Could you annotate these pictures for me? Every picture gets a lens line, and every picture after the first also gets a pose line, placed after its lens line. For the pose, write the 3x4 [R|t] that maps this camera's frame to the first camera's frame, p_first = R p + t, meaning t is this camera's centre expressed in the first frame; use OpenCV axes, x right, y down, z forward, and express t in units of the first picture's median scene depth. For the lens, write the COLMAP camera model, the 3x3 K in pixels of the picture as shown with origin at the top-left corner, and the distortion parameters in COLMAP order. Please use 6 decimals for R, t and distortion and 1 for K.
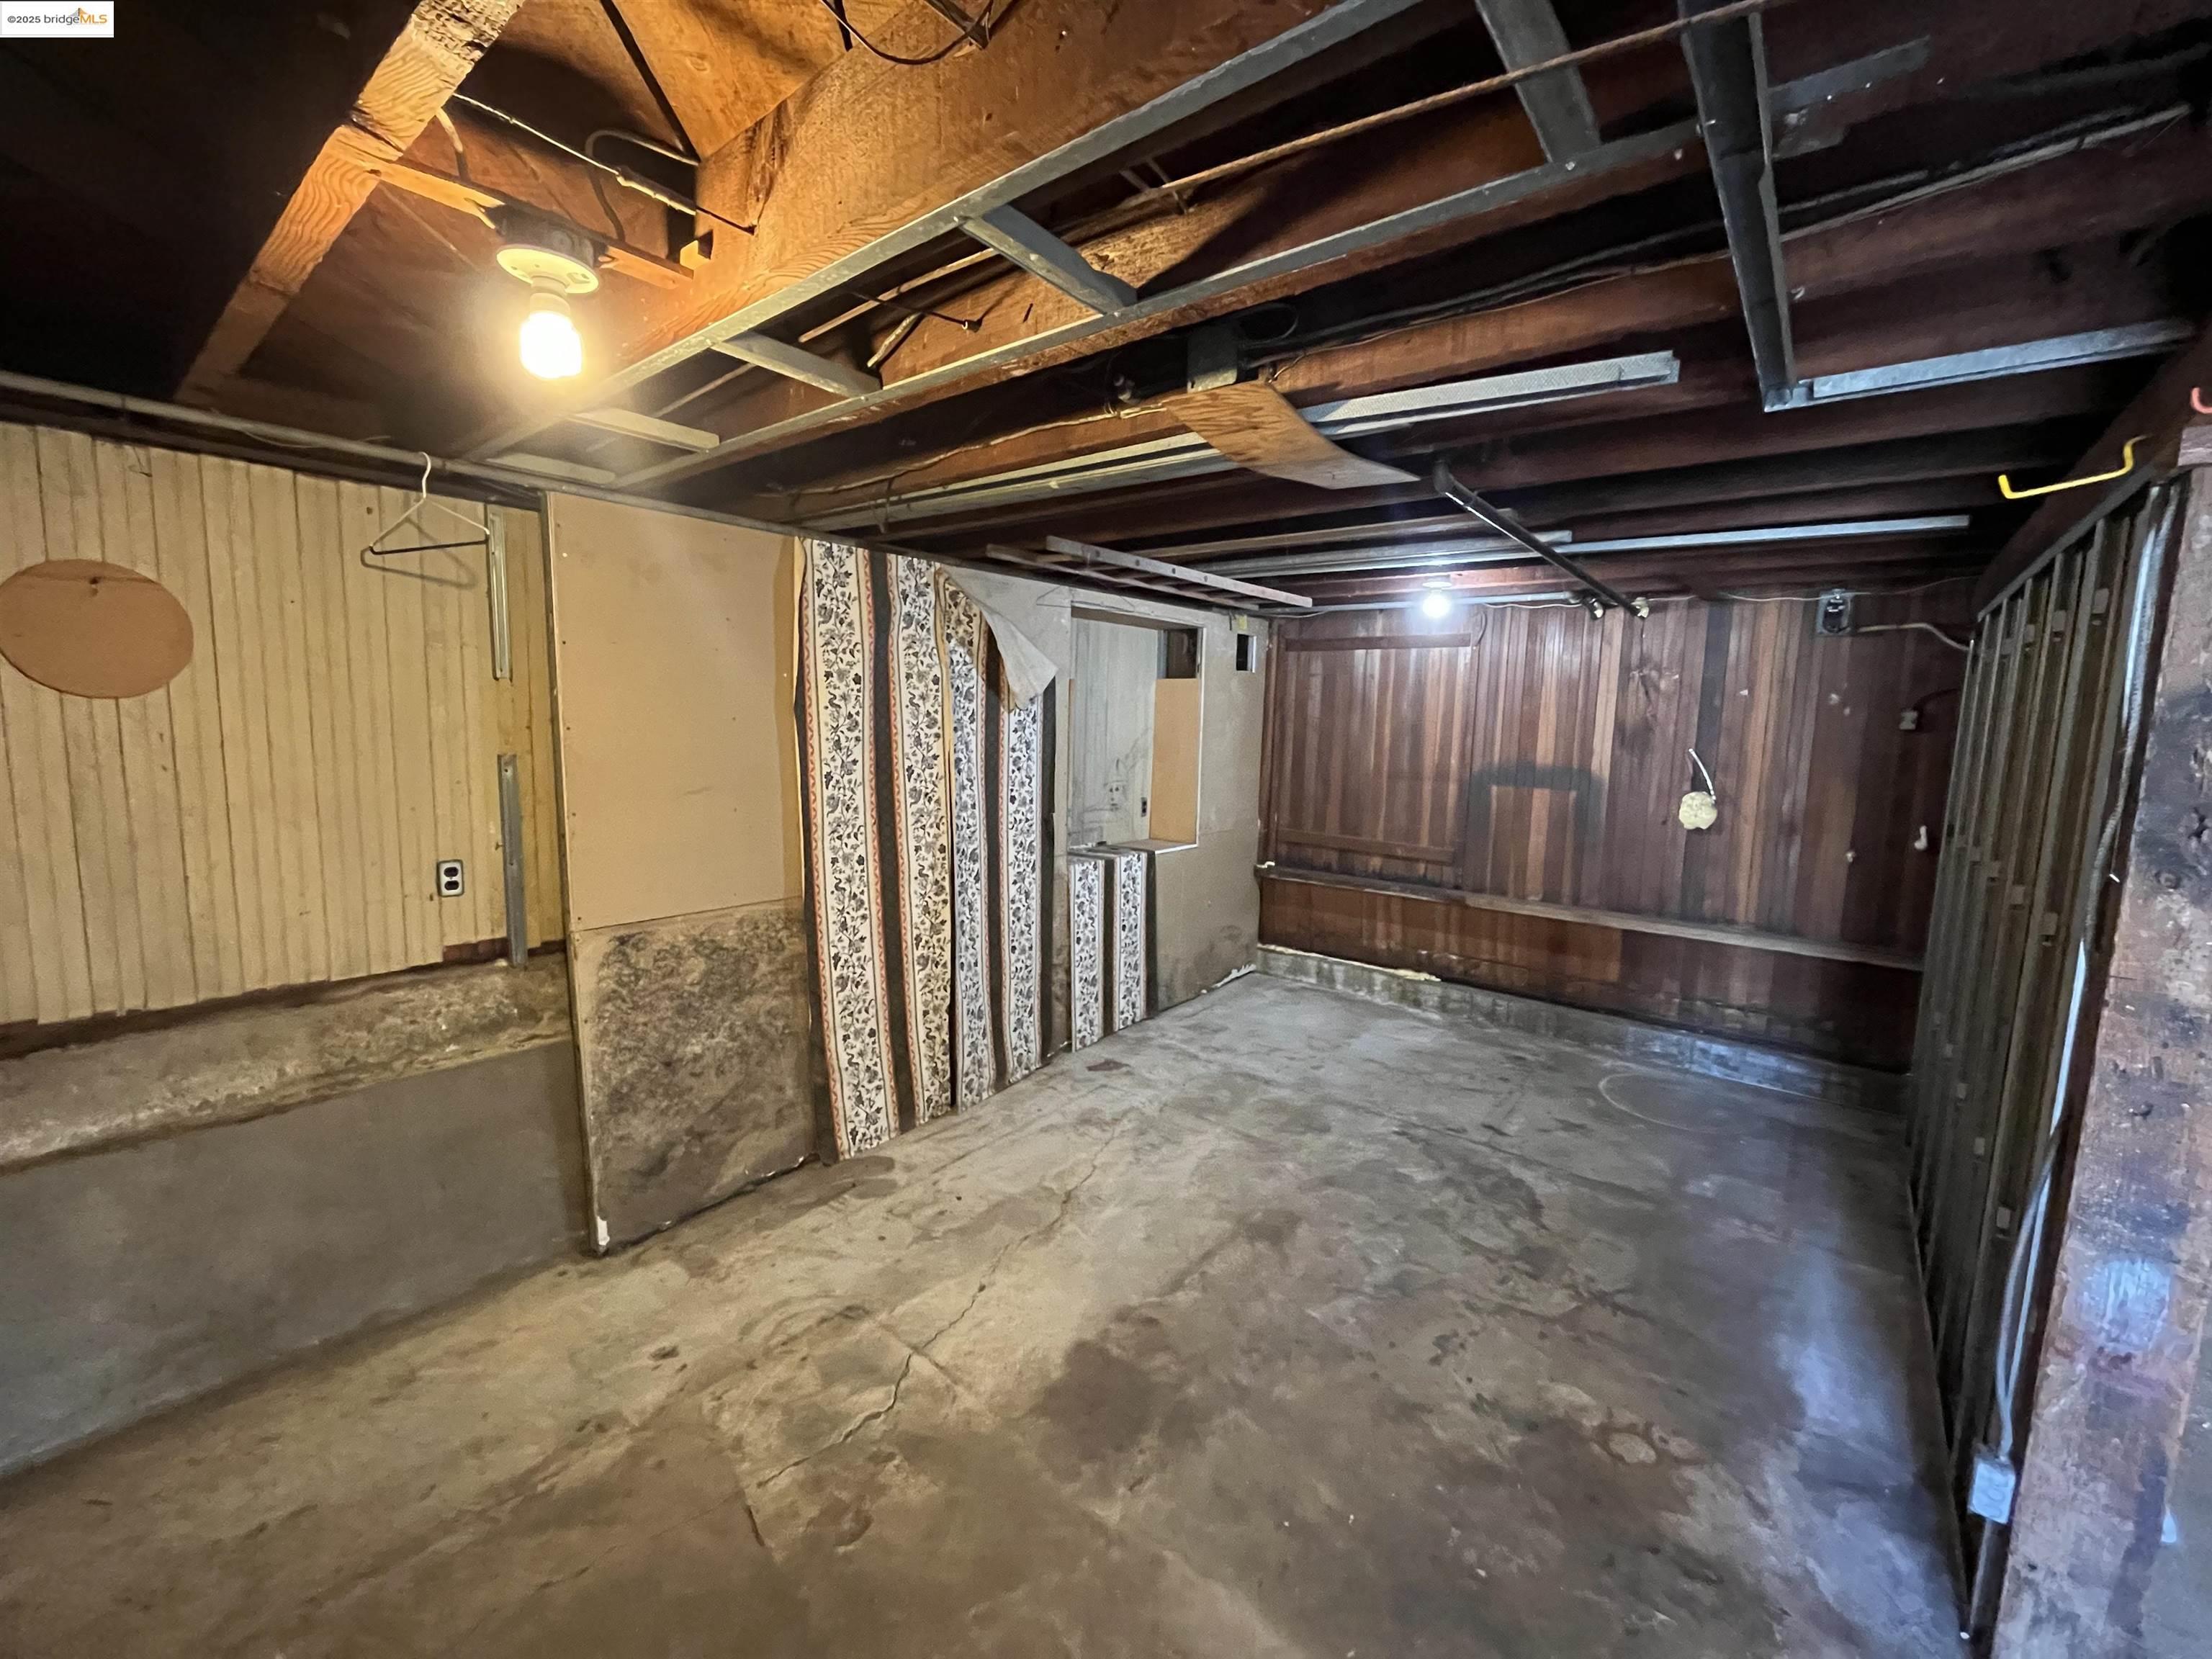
lens RADIAL K [[901.2, 0, 1106.2], [0, 901.2, 823.9], [0, 0, 1]] dist [0.000011, 0.000029]
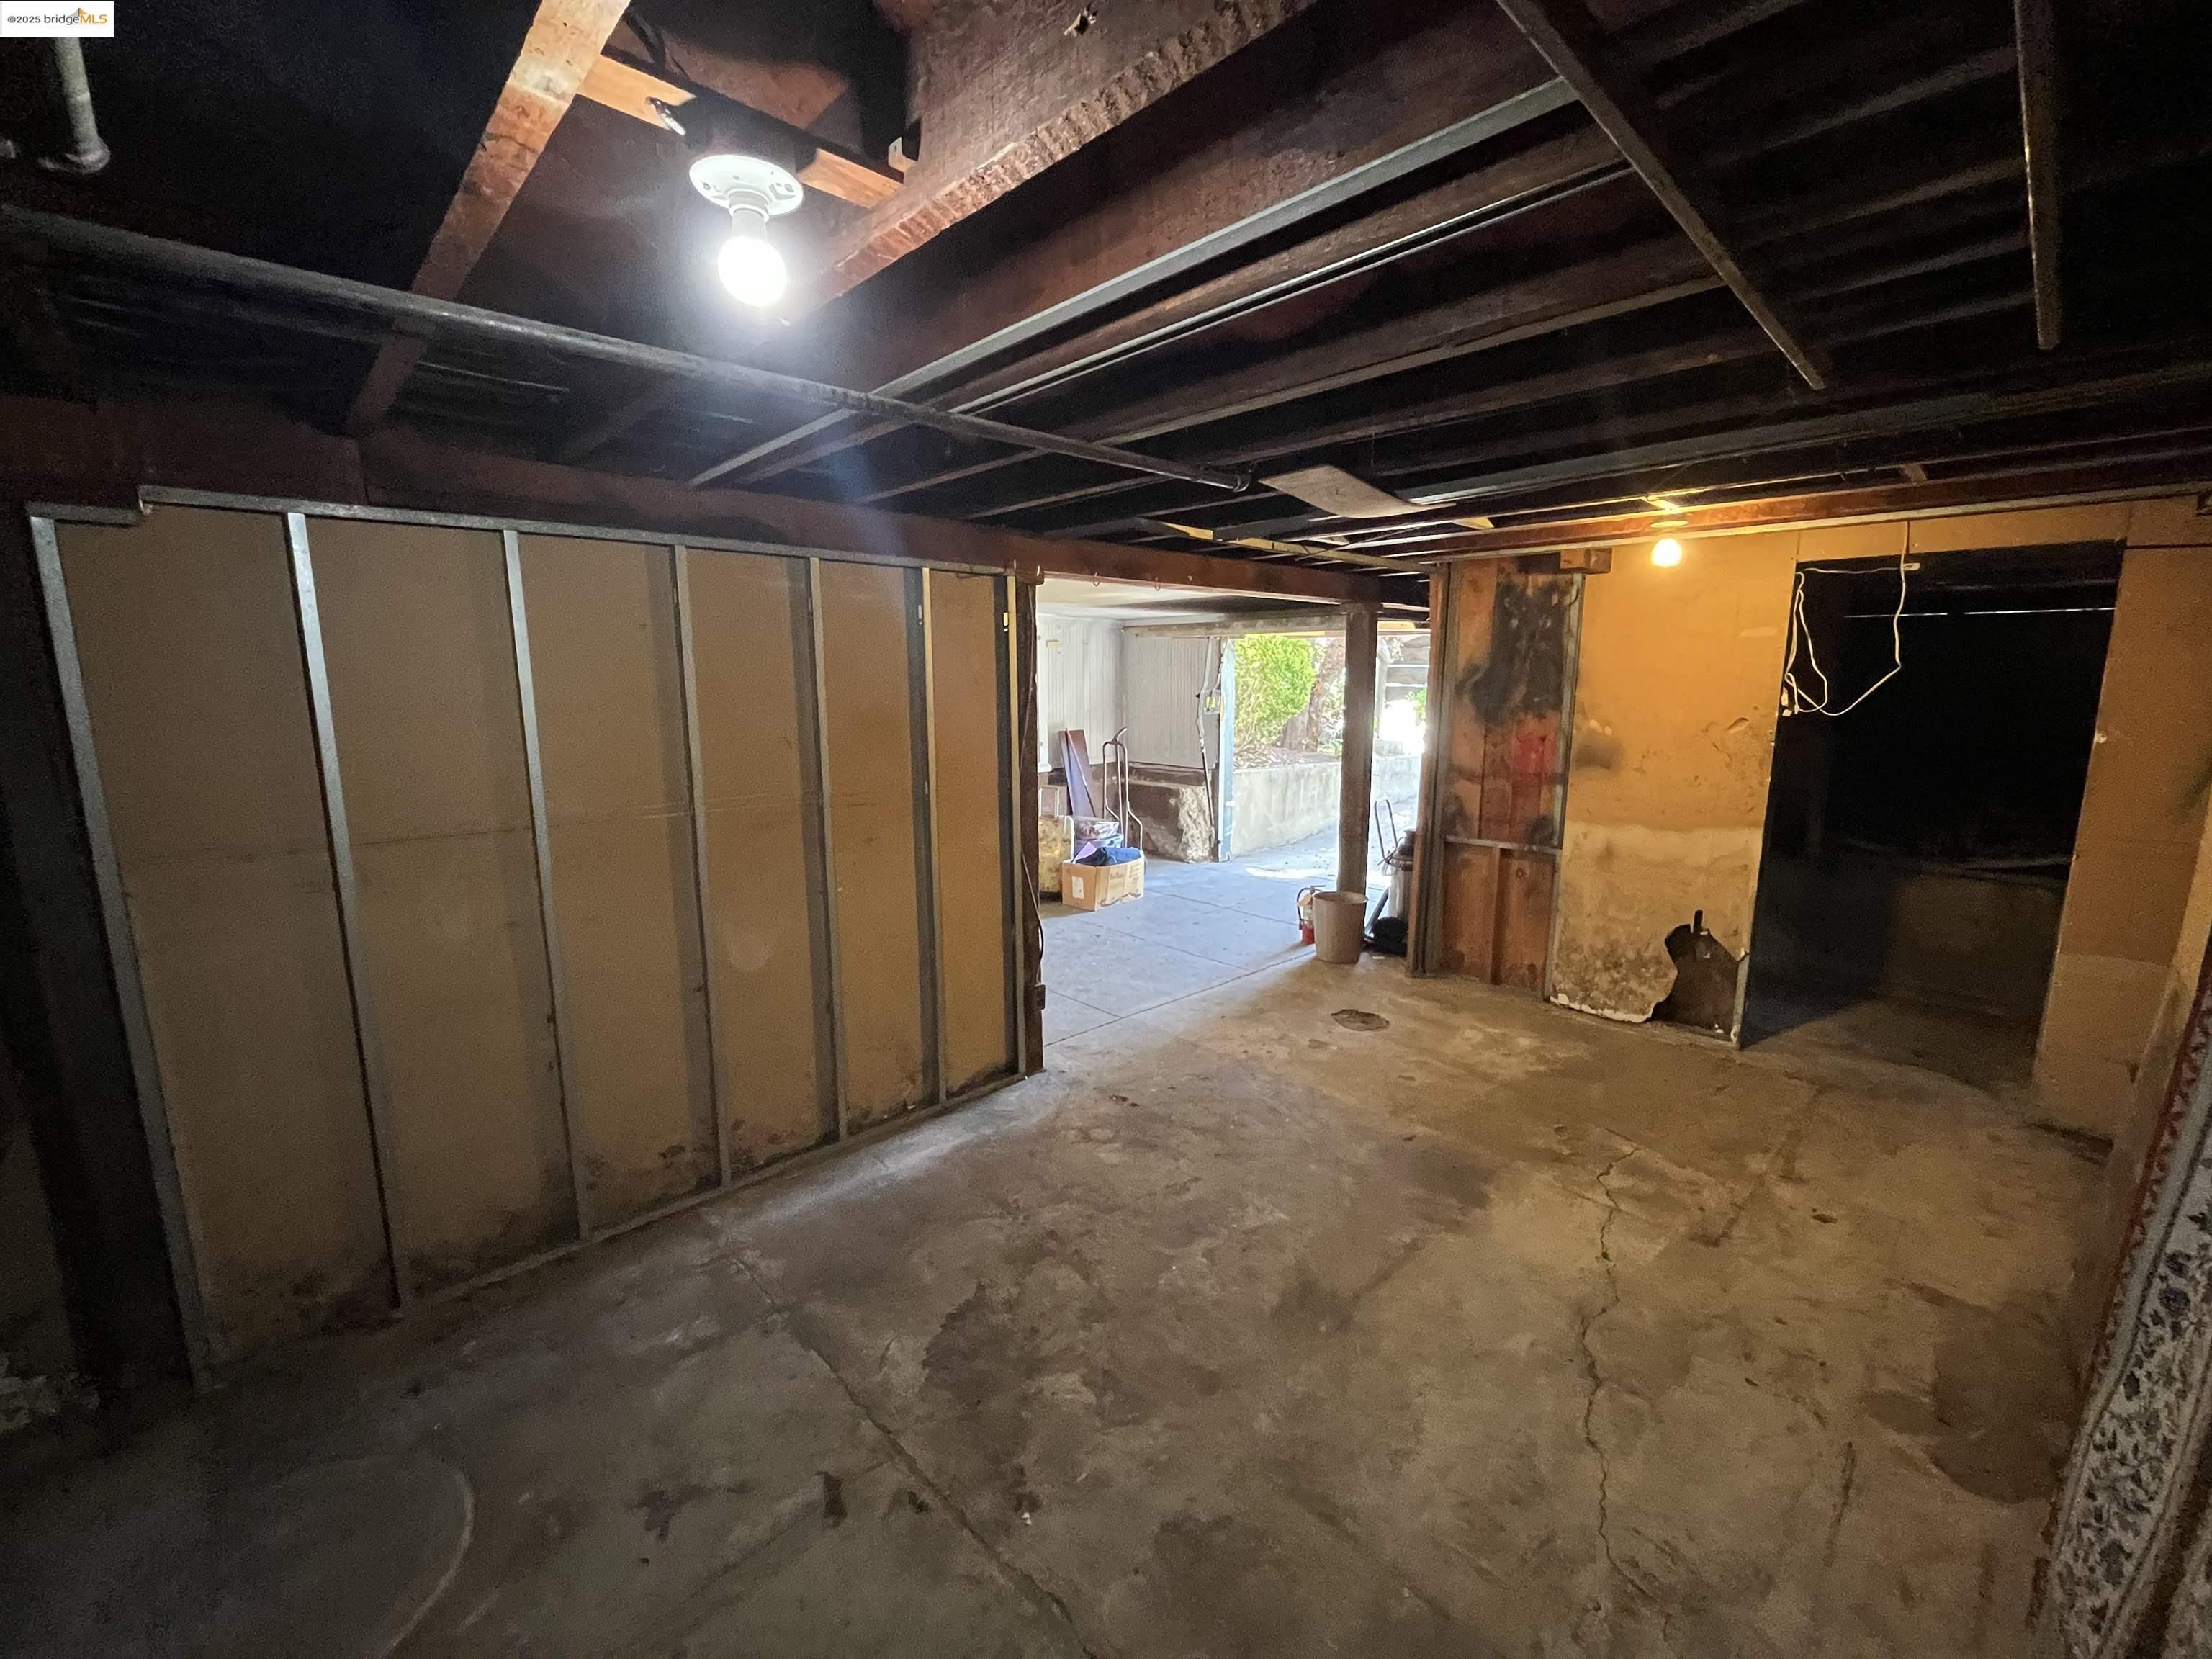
lens RADIAL K [[901.2, 0, 1105.0], [0, 901.2, 828.6], [0, 0, 1]] dist [0.000011, 0.000029]
pose [[-0.992378, -0.047860, 0.113555, 0.332396], [-0.013260, 0.957621, 0.287724, -0.237848], [-0.122513, 0.284026, -0.950957, 1.887285]]
